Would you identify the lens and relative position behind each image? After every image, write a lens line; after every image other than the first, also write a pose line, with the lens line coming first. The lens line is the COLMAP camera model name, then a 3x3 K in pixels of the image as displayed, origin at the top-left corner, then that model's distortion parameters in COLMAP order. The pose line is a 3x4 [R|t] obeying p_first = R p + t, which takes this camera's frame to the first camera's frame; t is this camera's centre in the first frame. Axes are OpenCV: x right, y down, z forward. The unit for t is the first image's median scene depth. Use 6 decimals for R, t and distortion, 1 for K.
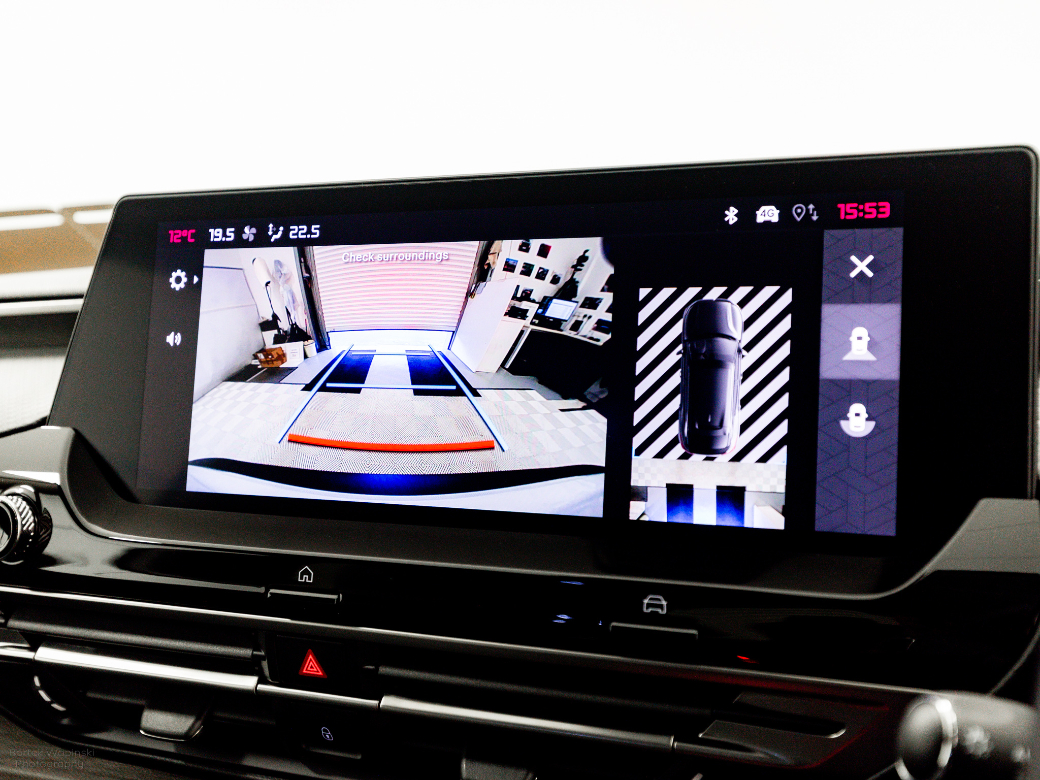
lens RADIAL K [[1111.1, 0, 518.8], [0, 1111.1, 385.8], [0, 0, 1]] dist [0.017335, 0.000000]
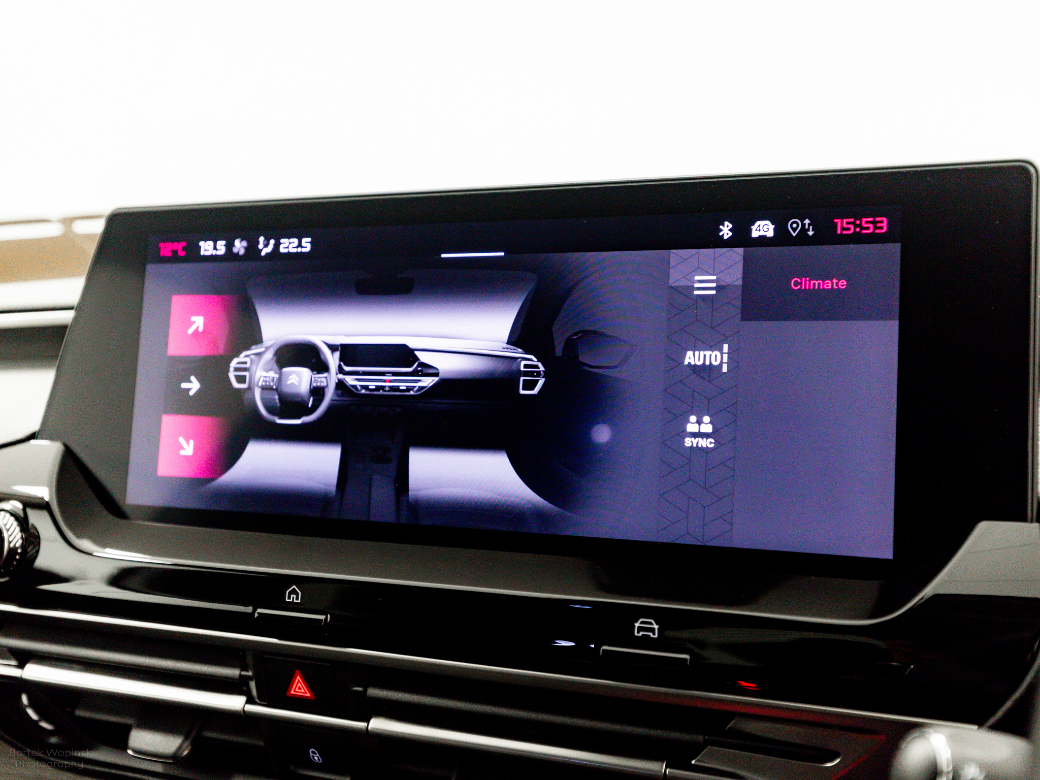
lens RADIAL K [[1111.1, 0, 518.1], [0, 1111.1, 384.3], [0, 0, 1]] dist [0.017335, 0.000000]
pose [[0.999953, 0.001447, -0.009558, 0.016409], [-0.001498, 0.999985, -0.005308, -0.011076], [0.009550, 0.005322, 0.999940, 0.016457]]
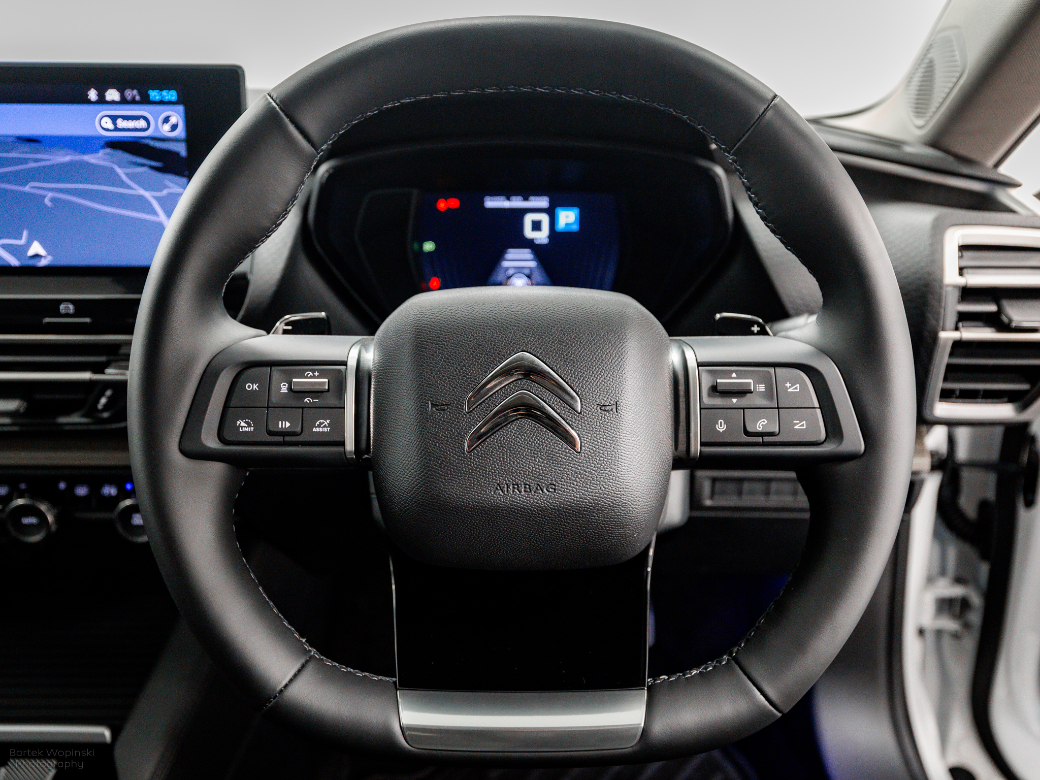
lens RADIAL K [[823.5, 0, 515.0], [0, 823.5, 385.5], [0, 0, 1]] dist [-0.011917, 0.008676]
pose [[0.925919, -0.112094, 0.360705, 0.279269], [0.010652, 0.962320, 0.271711, -0.050545], [-0.377571, -0.247740, 0.892225, -0.549490]]
